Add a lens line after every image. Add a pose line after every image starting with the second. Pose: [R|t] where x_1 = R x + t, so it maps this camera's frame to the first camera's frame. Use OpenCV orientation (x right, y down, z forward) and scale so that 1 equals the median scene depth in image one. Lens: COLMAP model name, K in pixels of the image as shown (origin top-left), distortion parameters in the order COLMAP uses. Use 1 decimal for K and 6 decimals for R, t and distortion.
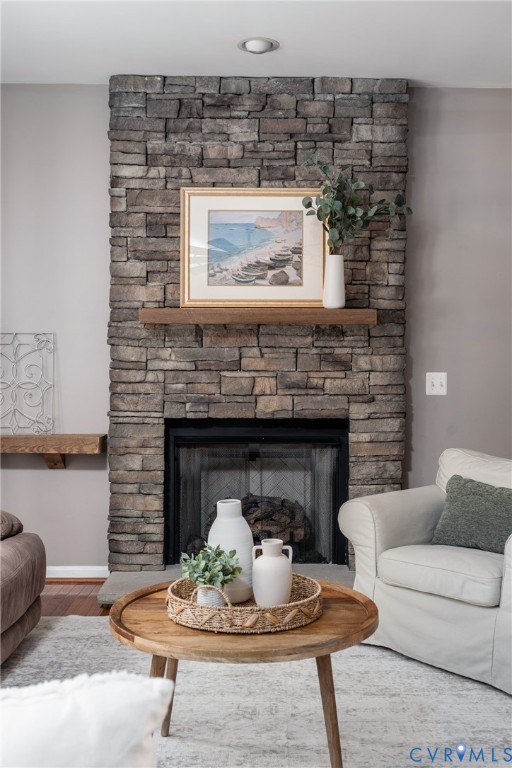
lens RADIAL K [[880.3, 0, 256.6], [0, 880.3, 378.5], [0, 0, 1]] dist [0.006293, 0.000000]
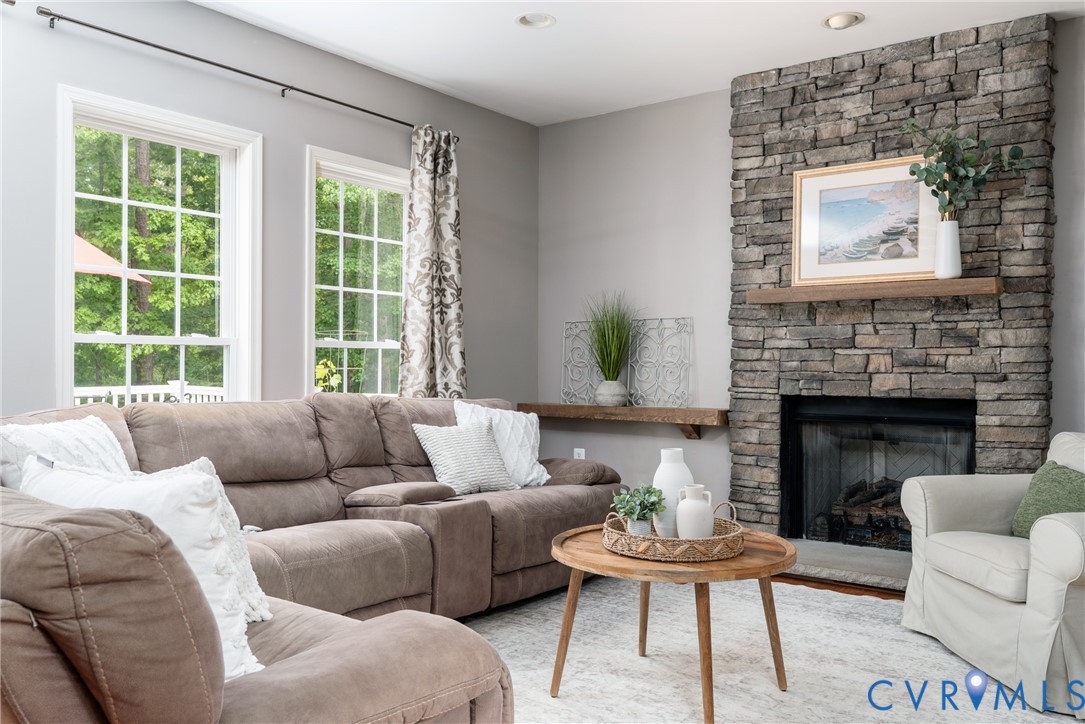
lens RADIAL K [[870.3, 0, 542.7], [0, 870.3, 365.1], [0, 0, 1]] dist [0.000767, 0.003273]
pose [[0.788648, -0.000938, -0.614844, 0.308141], [-0.013238, 0.999741, -0.018504, 0.033133], [0.614702, 0.022732, 0.788432, 0.015822]]
